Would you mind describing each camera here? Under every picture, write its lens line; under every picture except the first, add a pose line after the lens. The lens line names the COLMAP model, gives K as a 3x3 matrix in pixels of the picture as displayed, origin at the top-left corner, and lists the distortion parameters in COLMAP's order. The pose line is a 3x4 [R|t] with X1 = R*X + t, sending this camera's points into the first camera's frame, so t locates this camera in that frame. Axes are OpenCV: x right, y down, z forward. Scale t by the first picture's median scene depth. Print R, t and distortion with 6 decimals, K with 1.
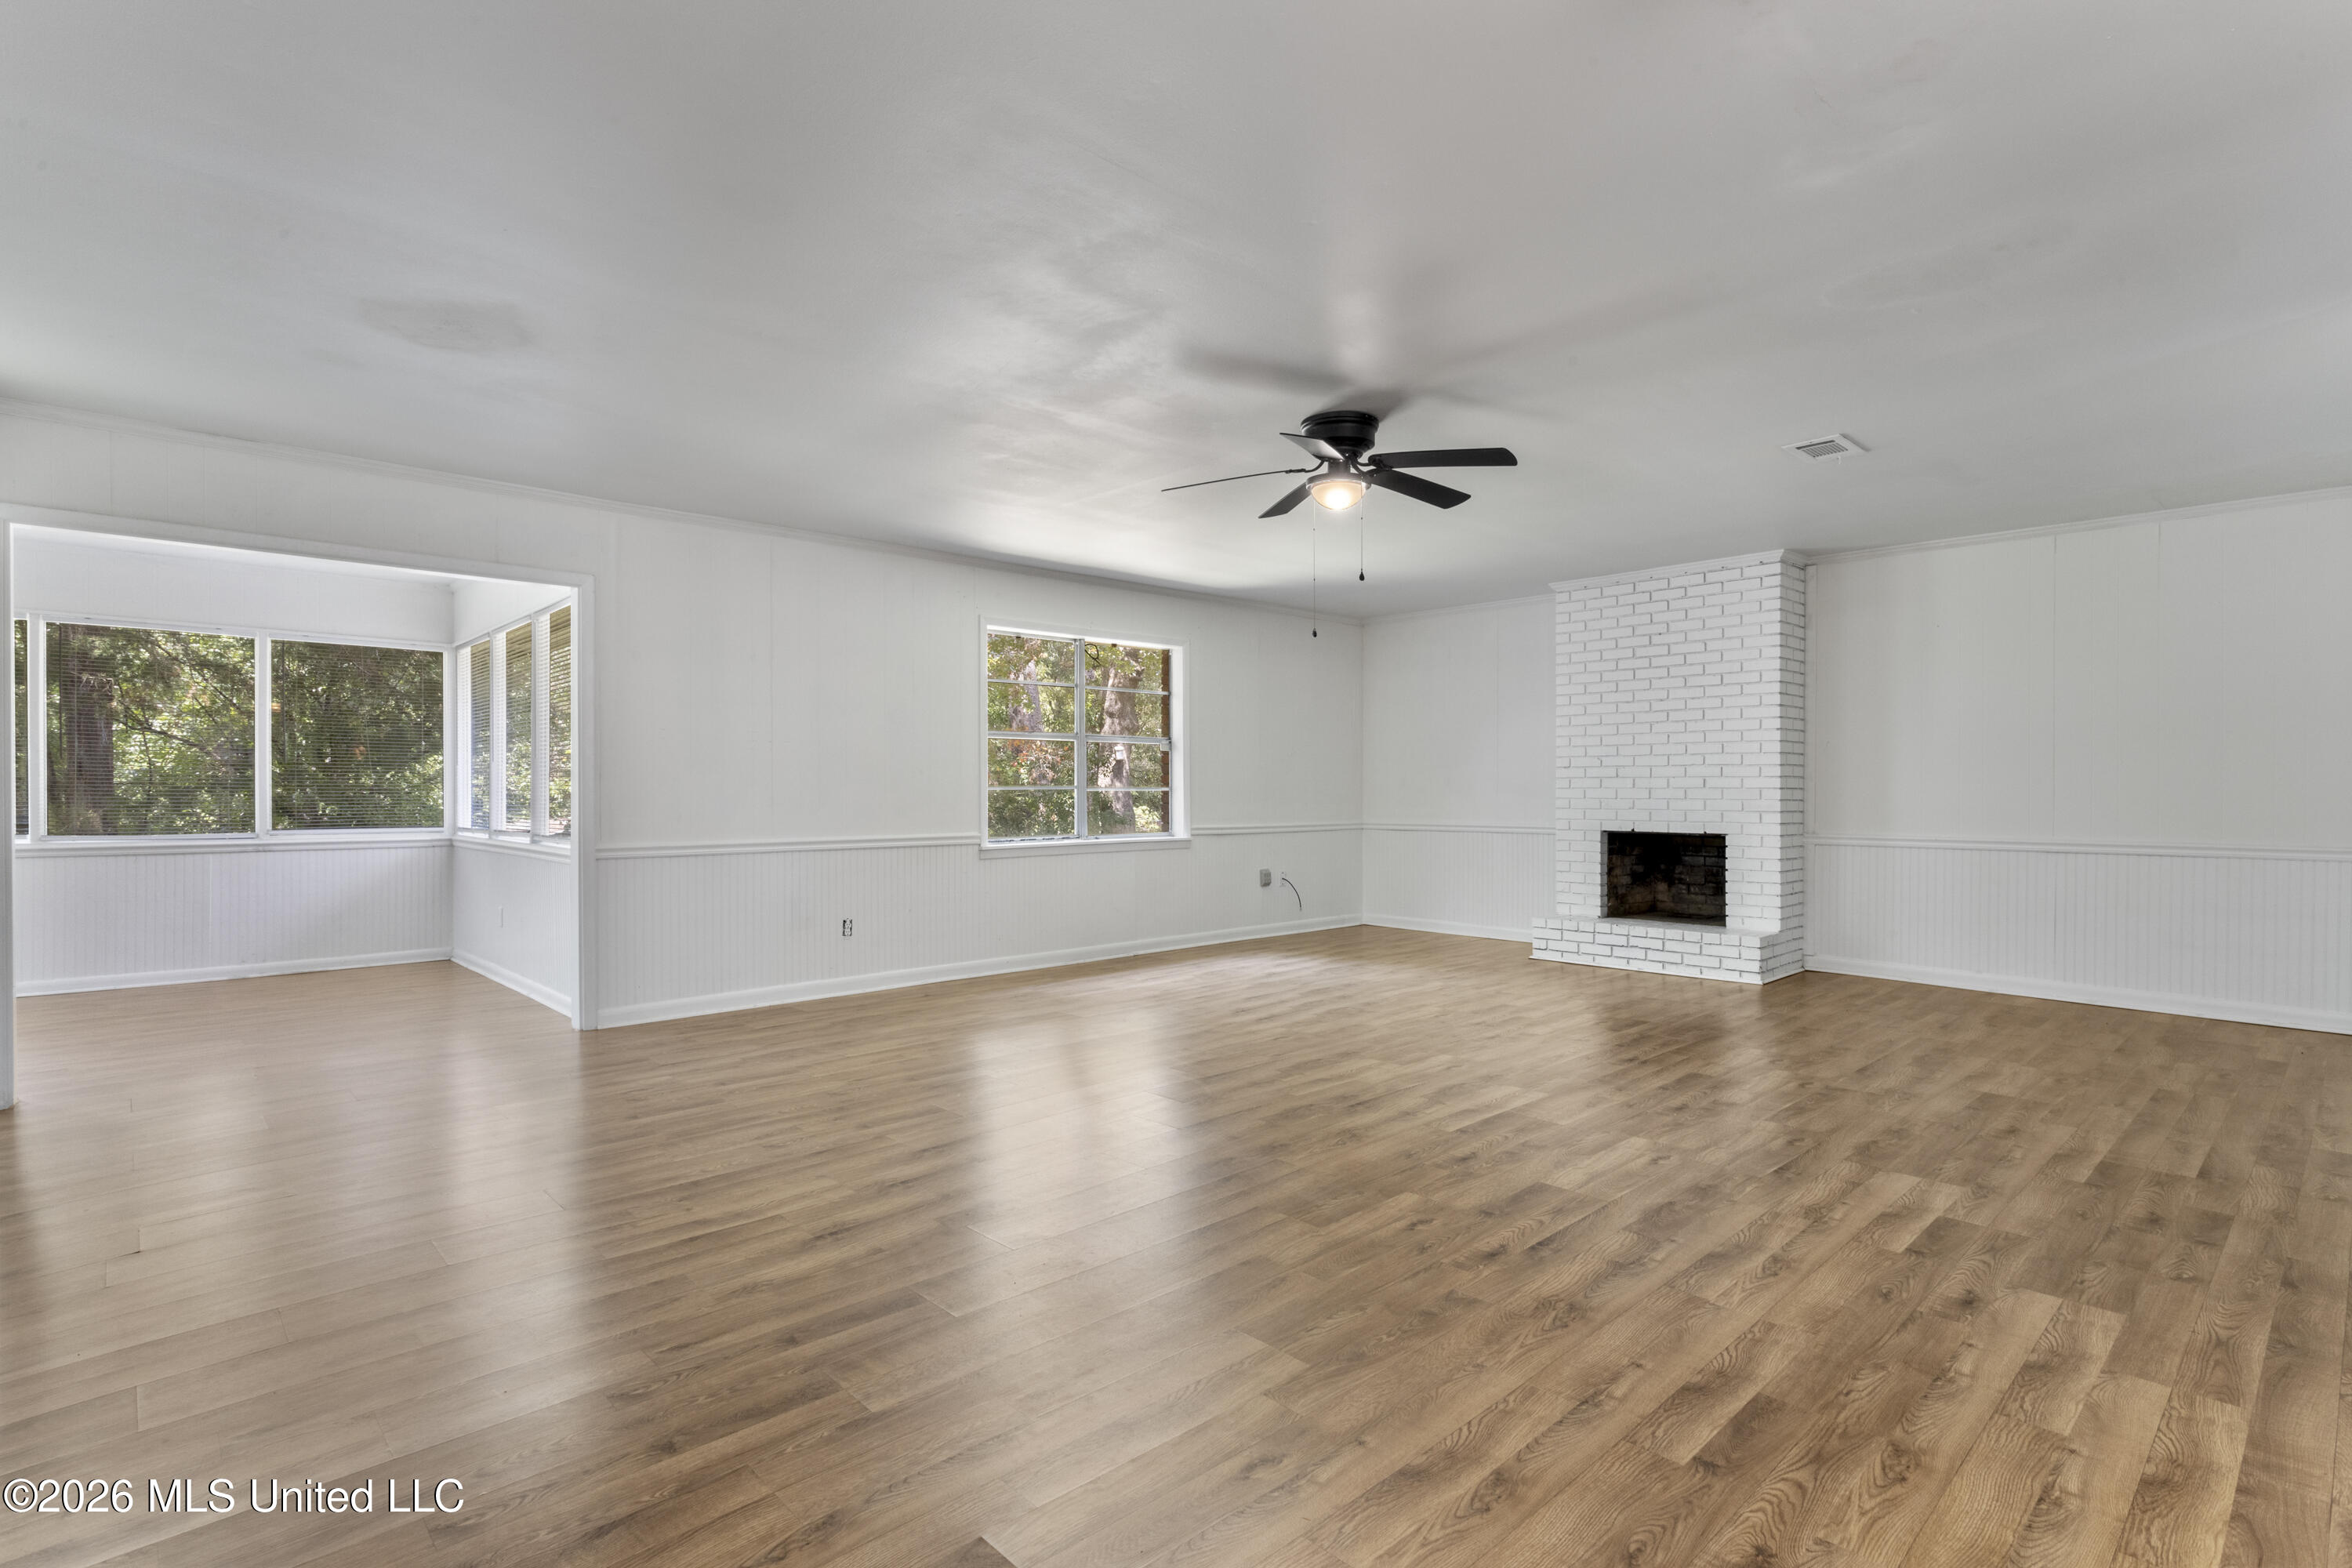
lens RADIAL K [[1127.7, 0, 1179.2], [0, 1127.7, 800.5], [0, 0, 1]] dist [-0.002128, 0.000639]
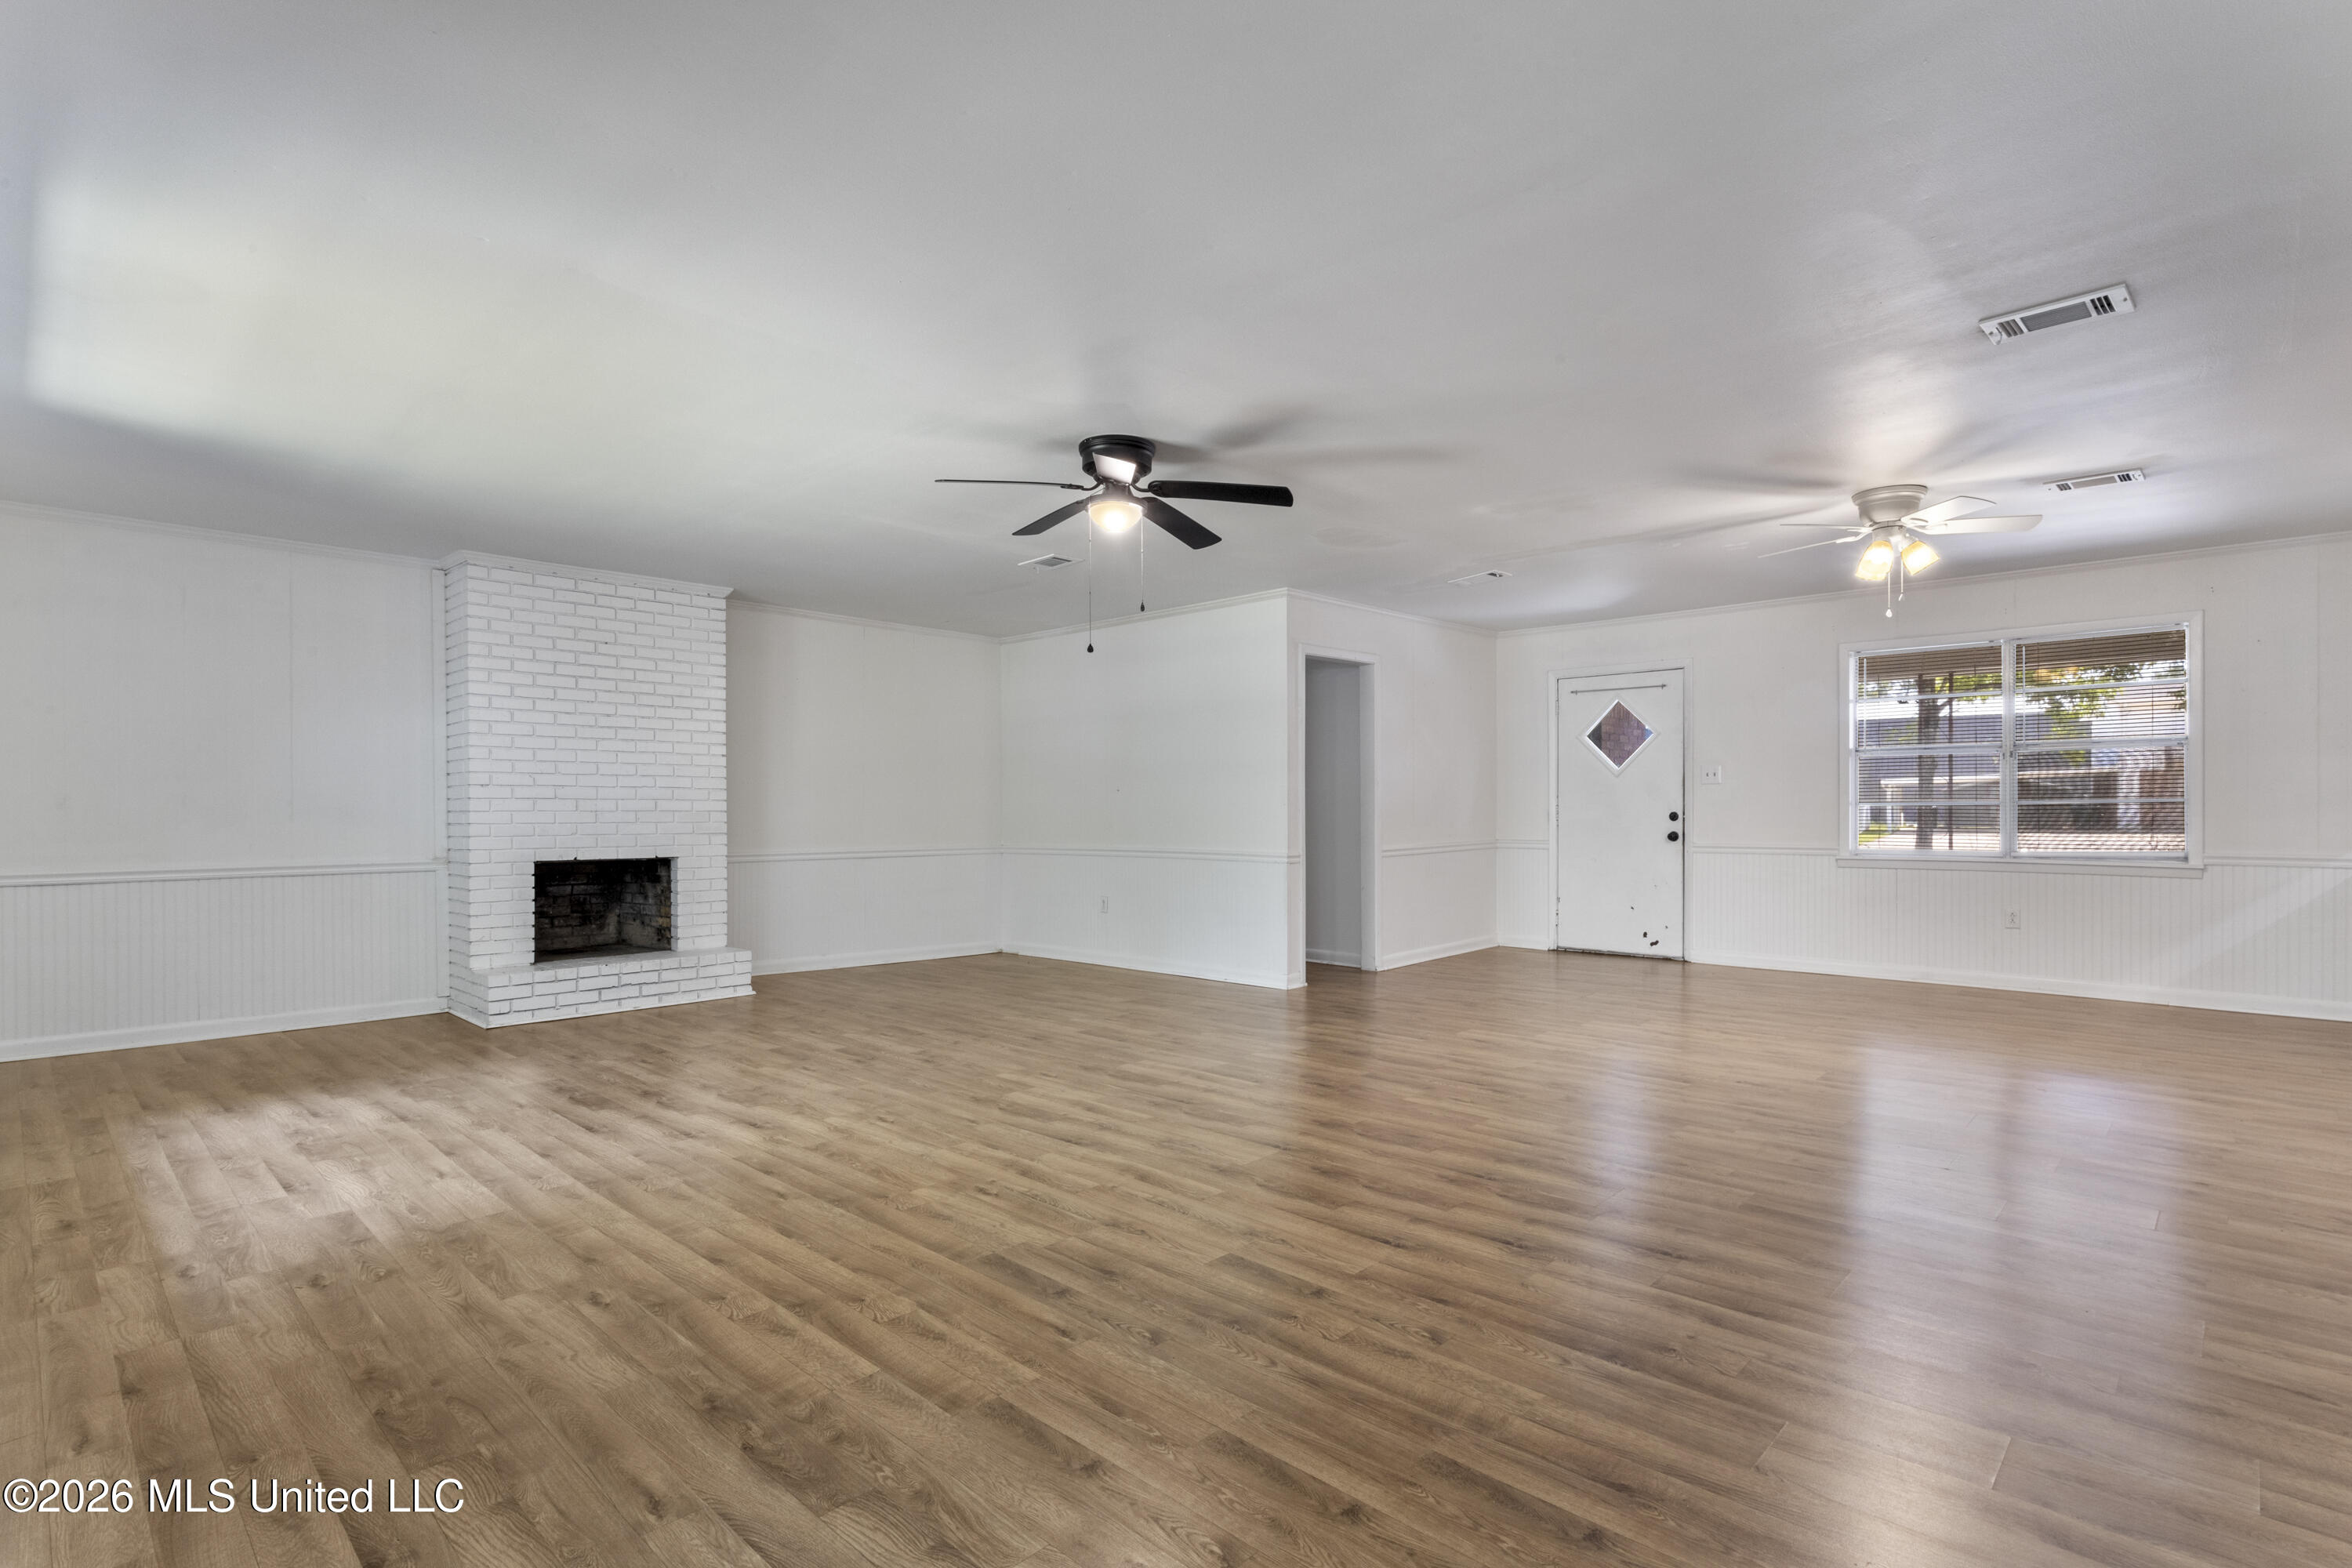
lens RADIAL K [[1127.7, 0, 1151.9], [0, 1127.7, 834.5], [0, 0, 1]] dist [-0.002128, 0.000639]
pose [[-0.043427, -0.019696, 0.998862, -0.554234], [0.013403, 0.999704, 0.020295, -0.004995], [-0.998967, 0.014269, -0.043150, 0.648936]]
